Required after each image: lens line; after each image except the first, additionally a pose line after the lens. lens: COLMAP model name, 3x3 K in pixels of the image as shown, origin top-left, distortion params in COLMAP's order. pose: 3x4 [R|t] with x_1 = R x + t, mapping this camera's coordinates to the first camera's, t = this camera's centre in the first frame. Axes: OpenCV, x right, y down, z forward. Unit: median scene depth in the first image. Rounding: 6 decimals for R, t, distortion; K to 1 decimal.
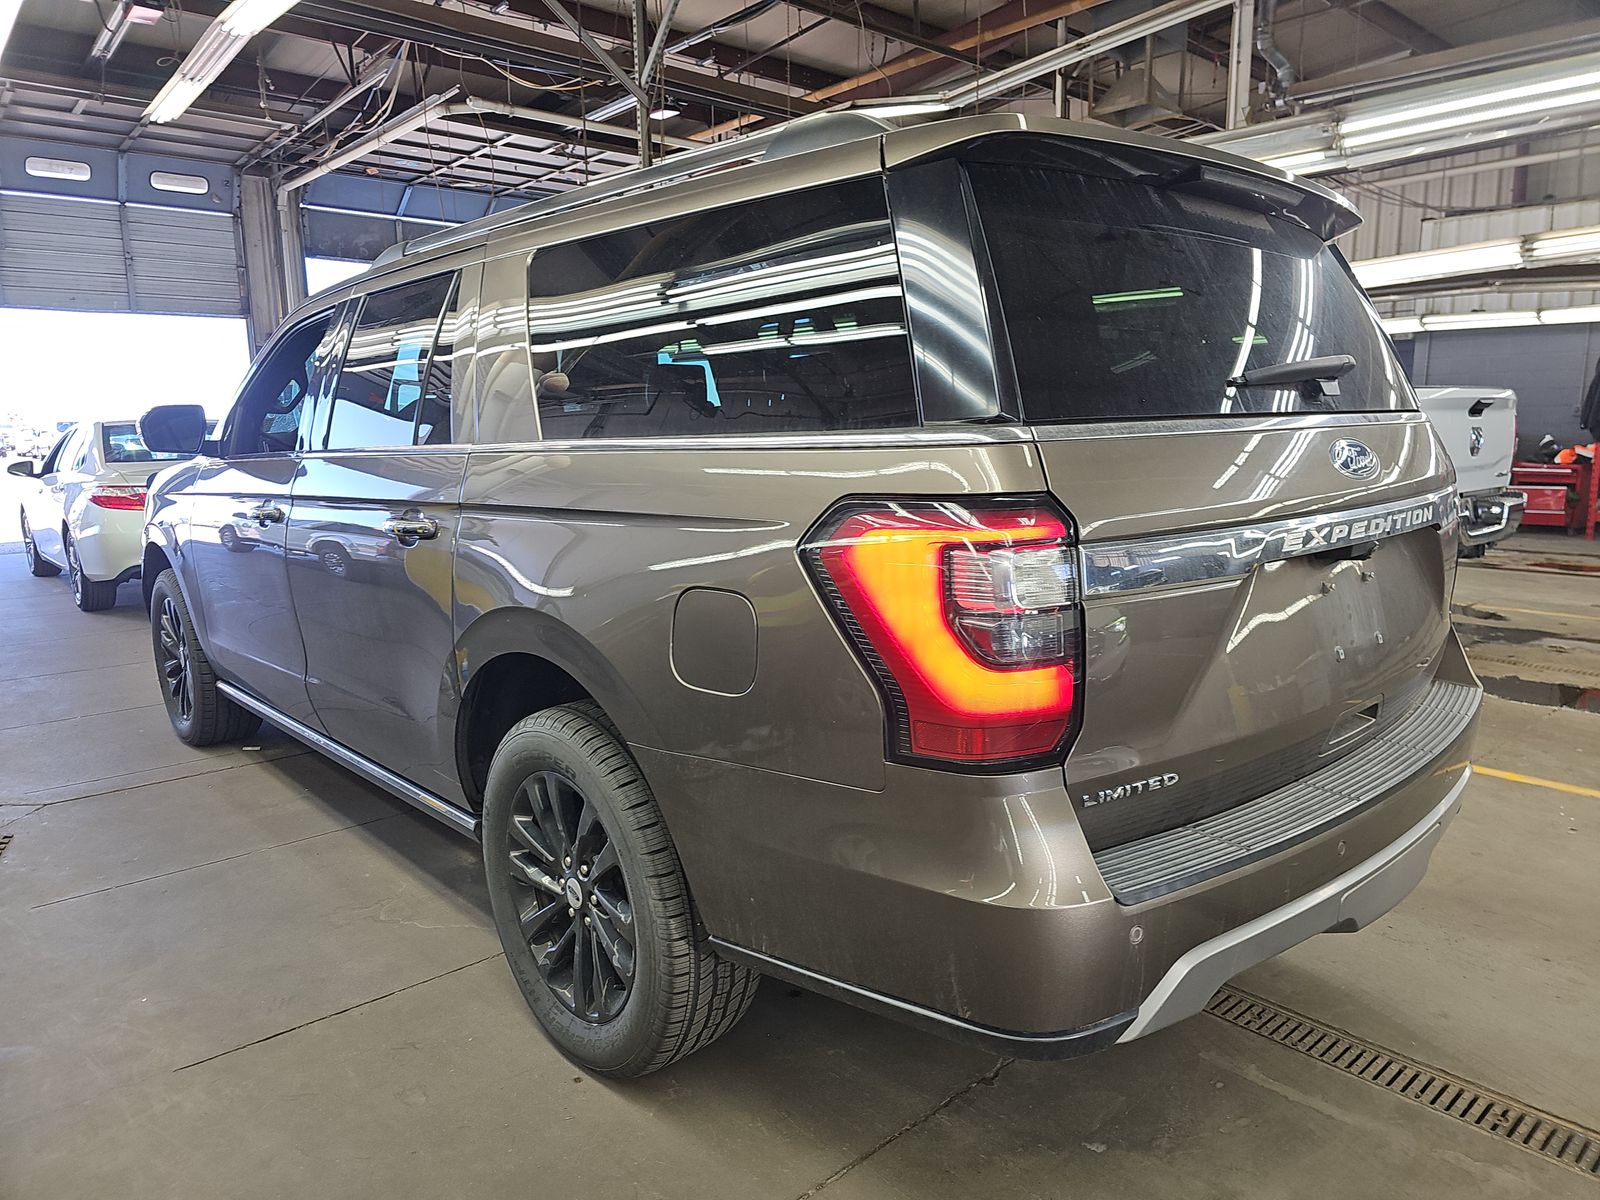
lens RADIAL K [[1073.0, 0, 800.0], [0, 1073.0, 600.0], [0, 0, 1]] dist [0.059403, -0.001298]
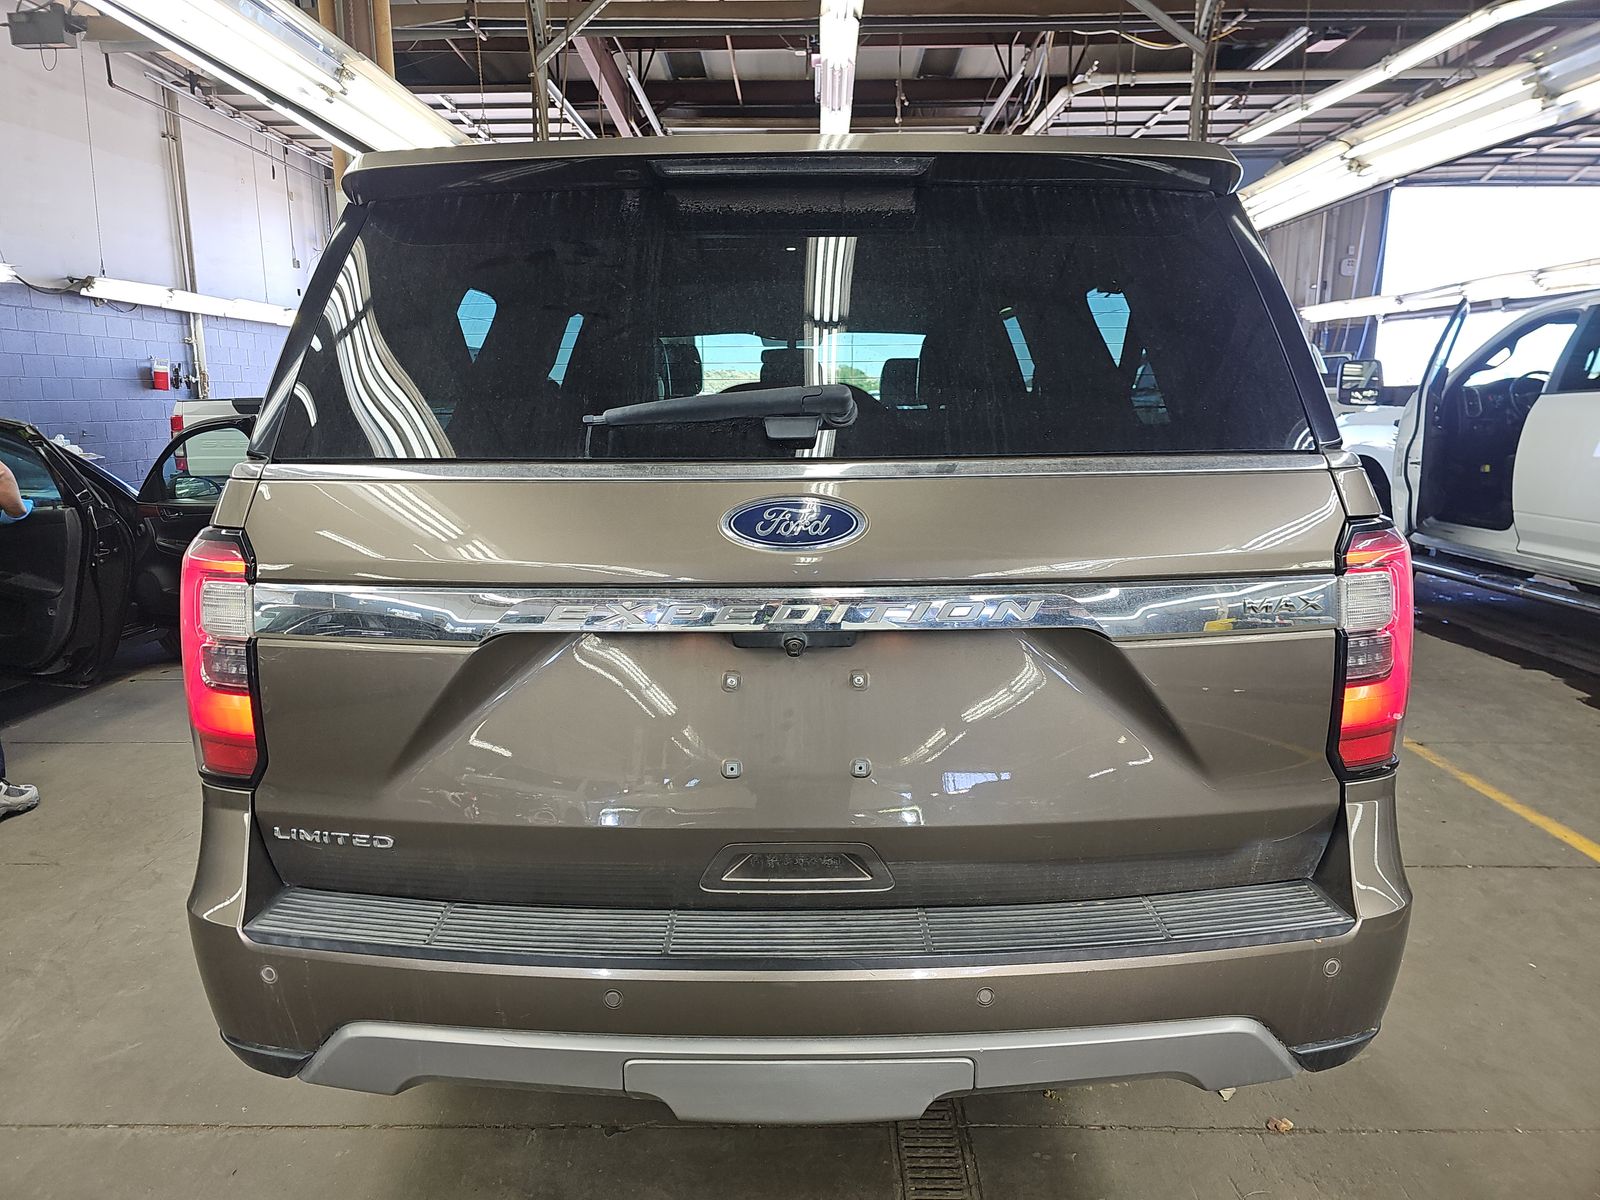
lens RADIAL K [[1073.0, 0, 800.0], [0, 1073.0, 600.0], [0, 0, 1]] dist [0.059403, -0.001298]
pose [[0.732679, 0.150559, -0.663712, 0.242831], [-0.131795, 0.988151, 0.078666, -0.033403], [0.667691, 0.029837, 0.743840, 0.106793]]
